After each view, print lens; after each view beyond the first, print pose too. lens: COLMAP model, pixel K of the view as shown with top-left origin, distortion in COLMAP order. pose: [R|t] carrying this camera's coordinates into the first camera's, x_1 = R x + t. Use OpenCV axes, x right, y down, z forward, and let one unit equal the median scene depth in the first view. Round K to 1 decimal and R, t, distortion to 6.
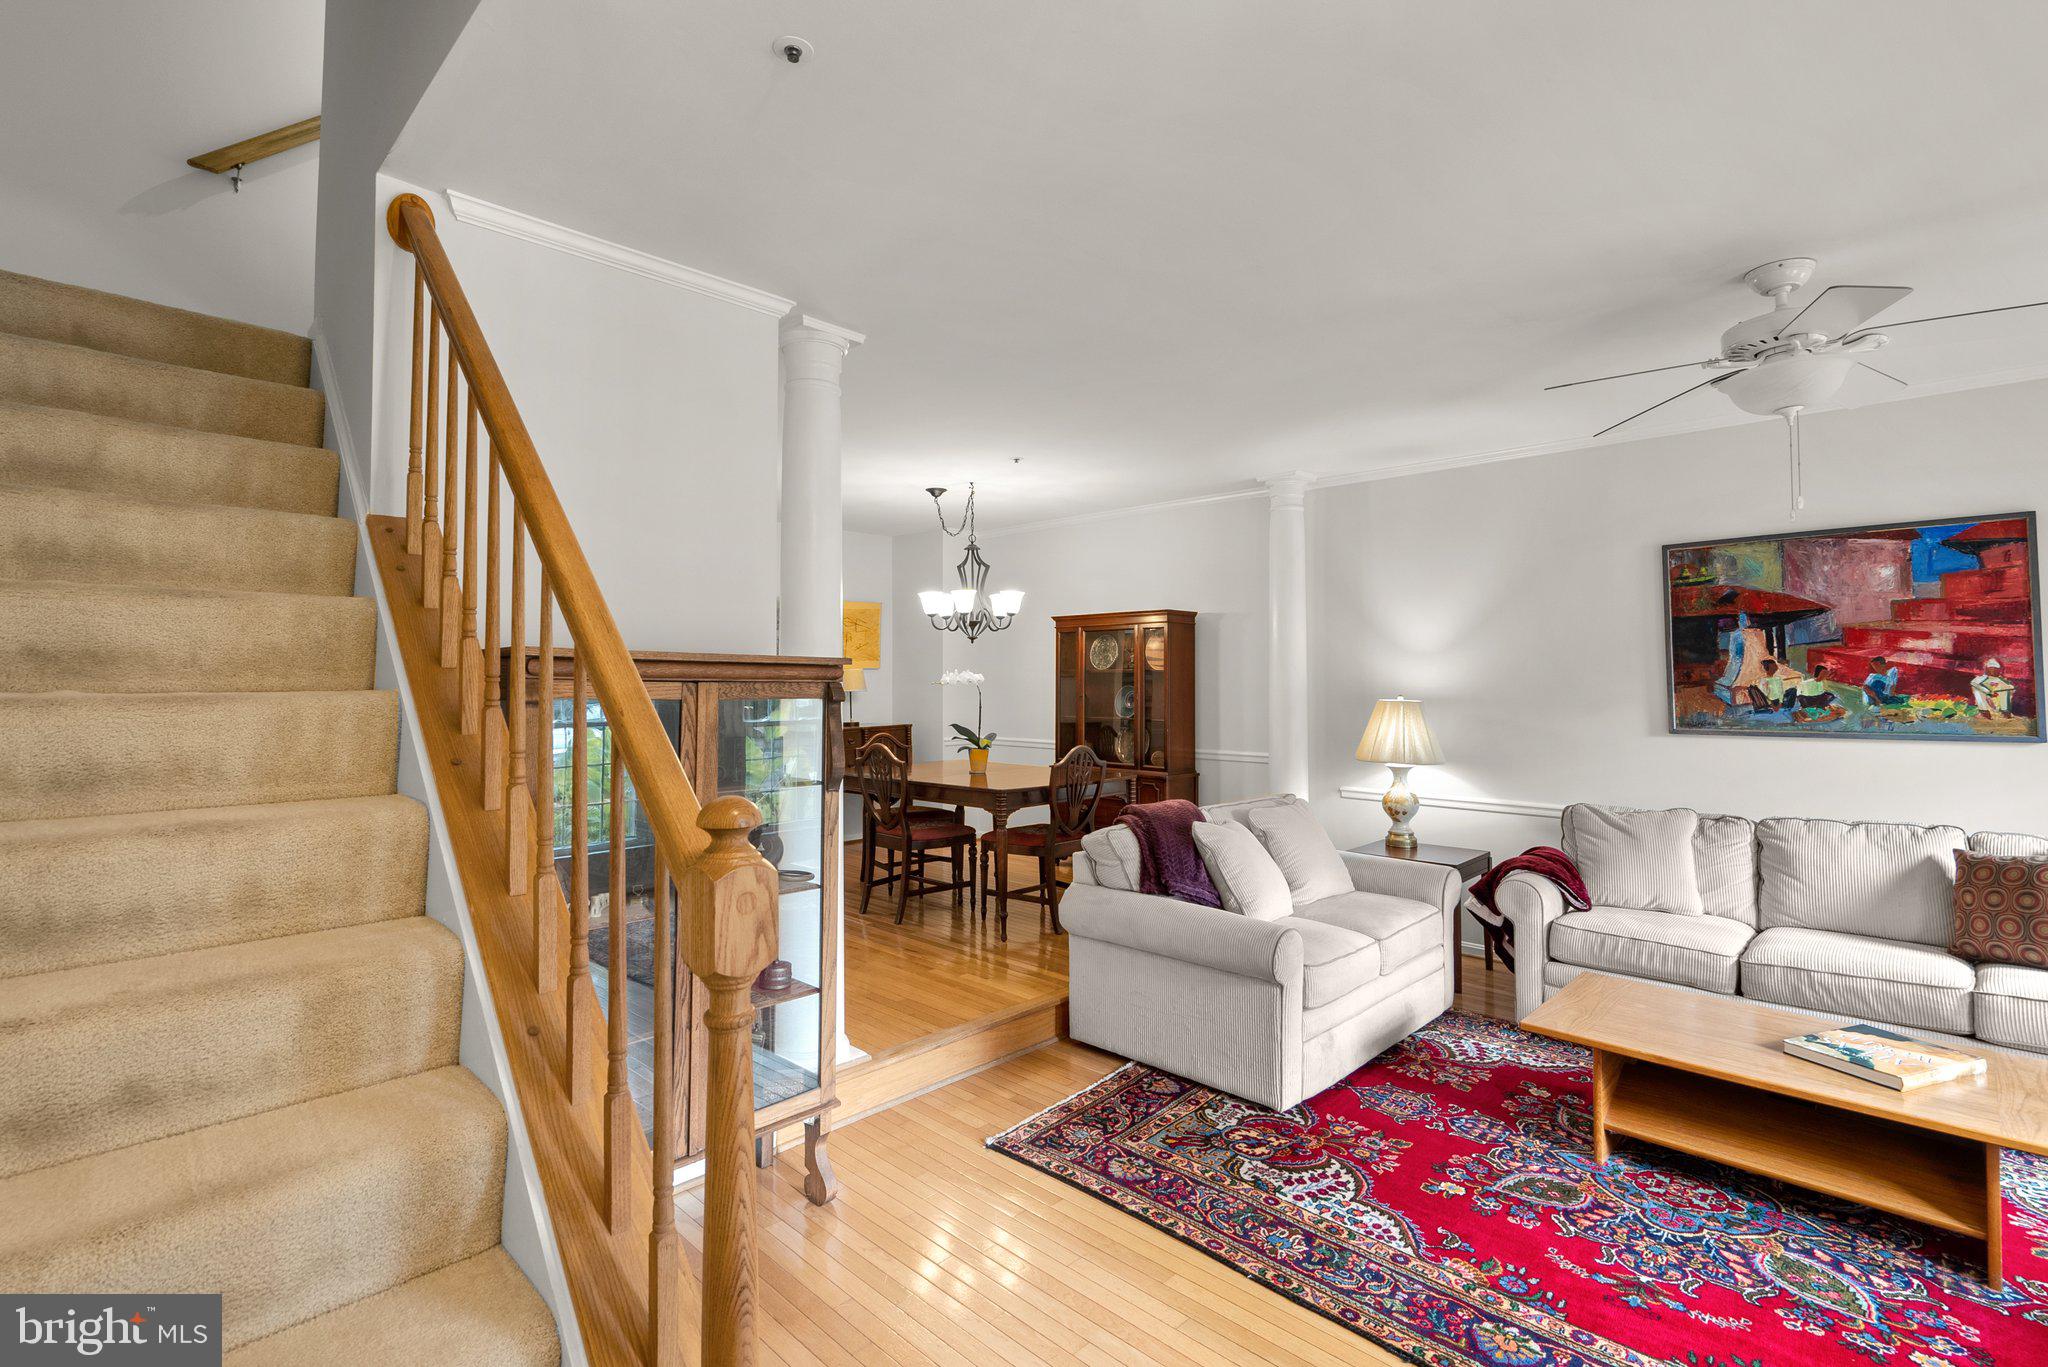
lens RADIAL K [[944.5, 0, 1019.7], [0, 944.5, 649.9], [0, 0, 1]] dist [-0.004435, 0.002725]
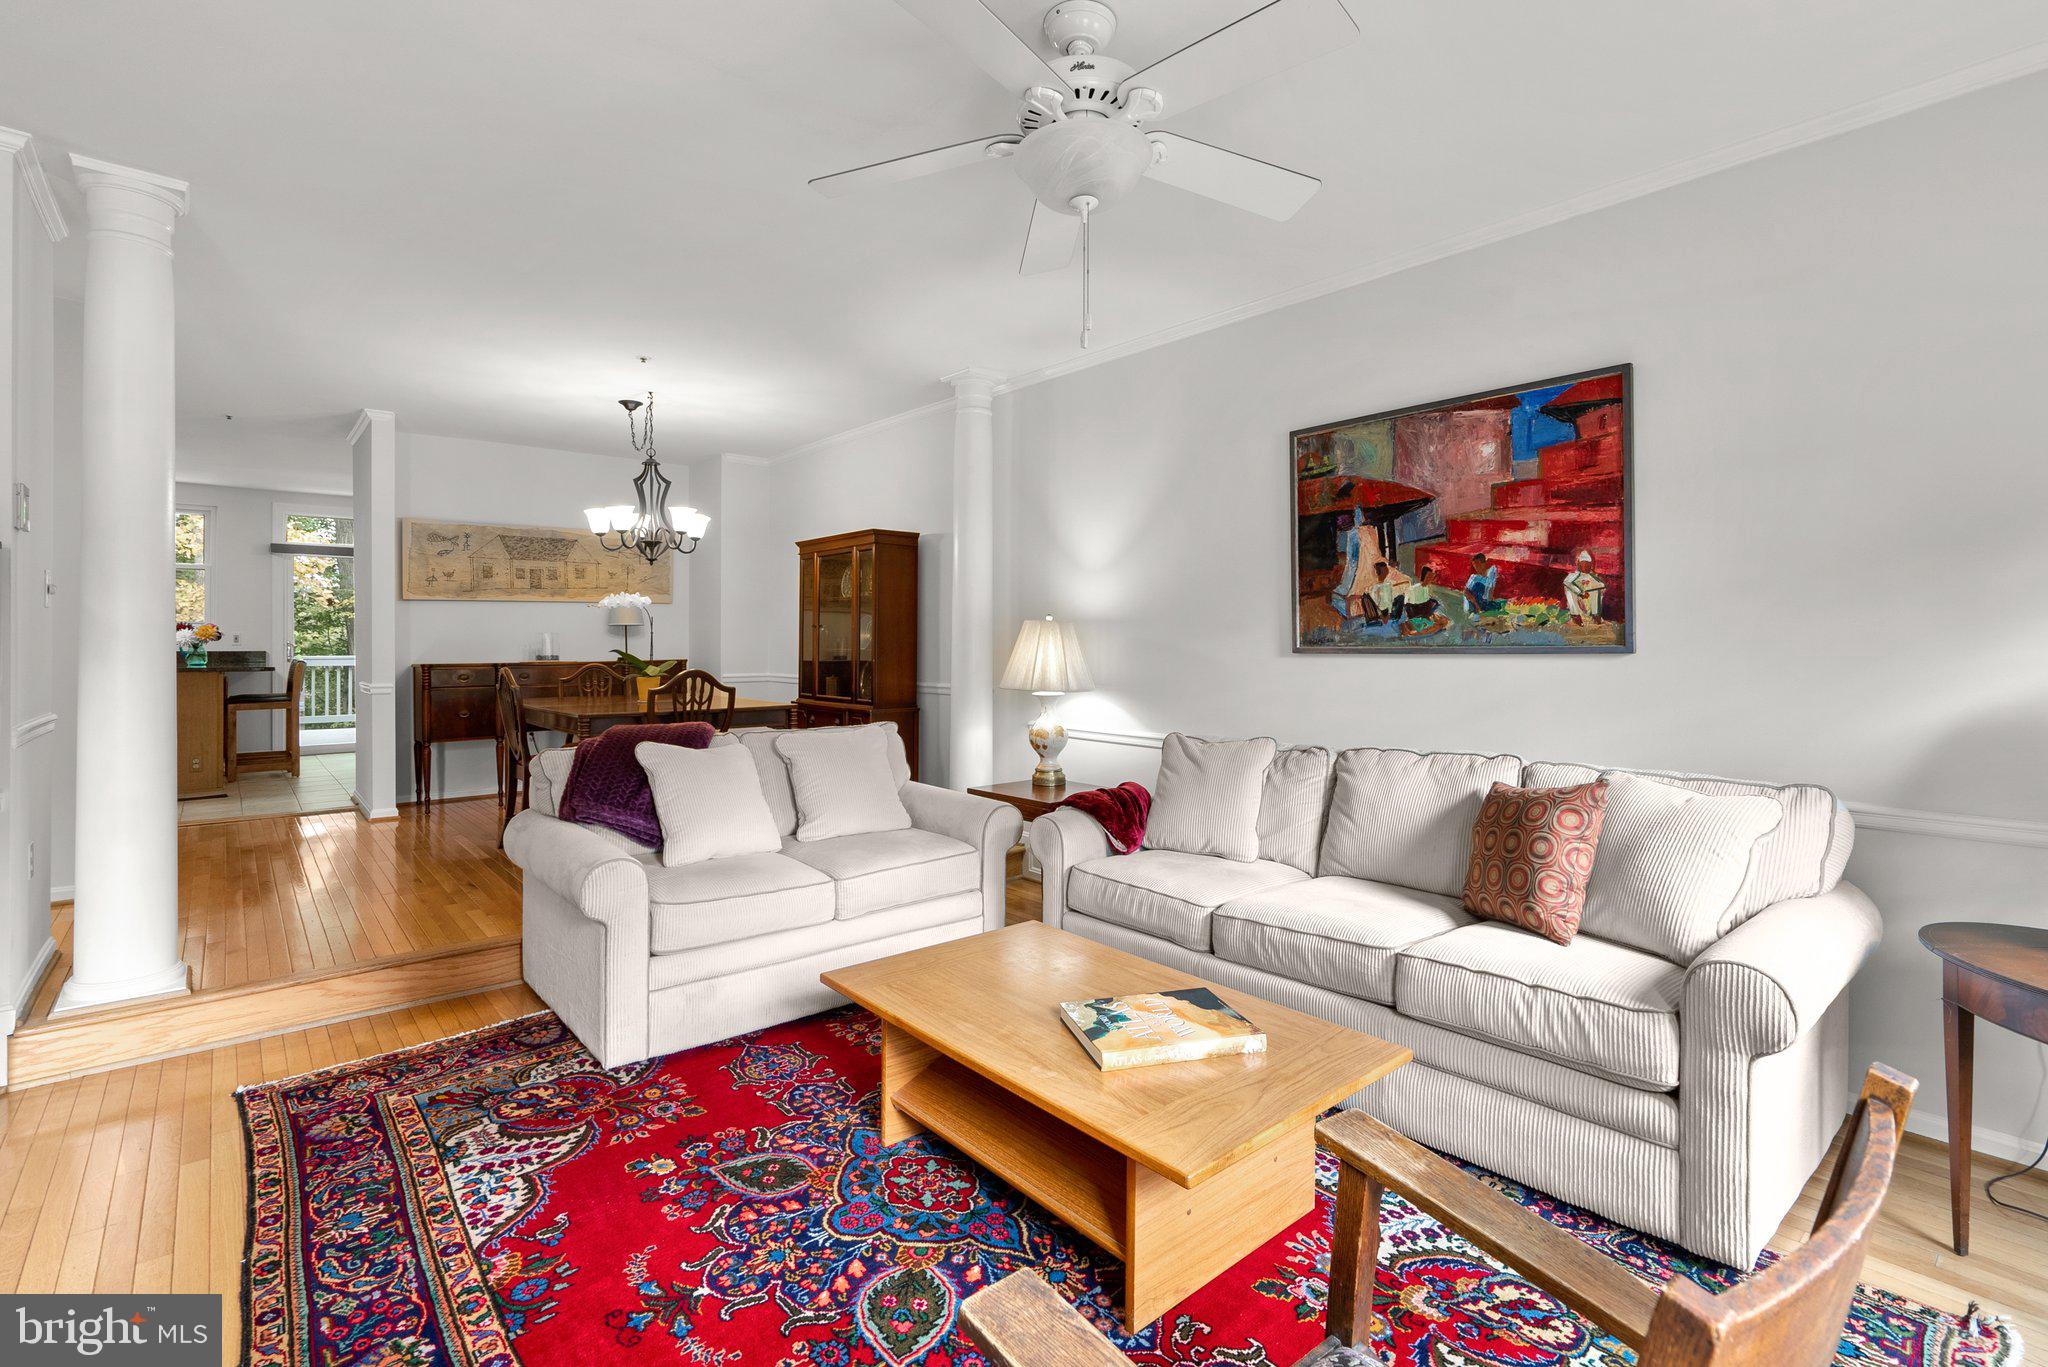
lens RADIAL K [[944.5, 0, 1032.5], [0, 944.5, 637.9], [0, 0, 1]] dist [-0.004435, 0.002725]
pose [[0.996913, 0.001771, -0.078500, 0.604016], [0.000410, 0.999615, 0.027754, 0.059315], [0.078519, -0.027701, 0.996528, 0.151029]]
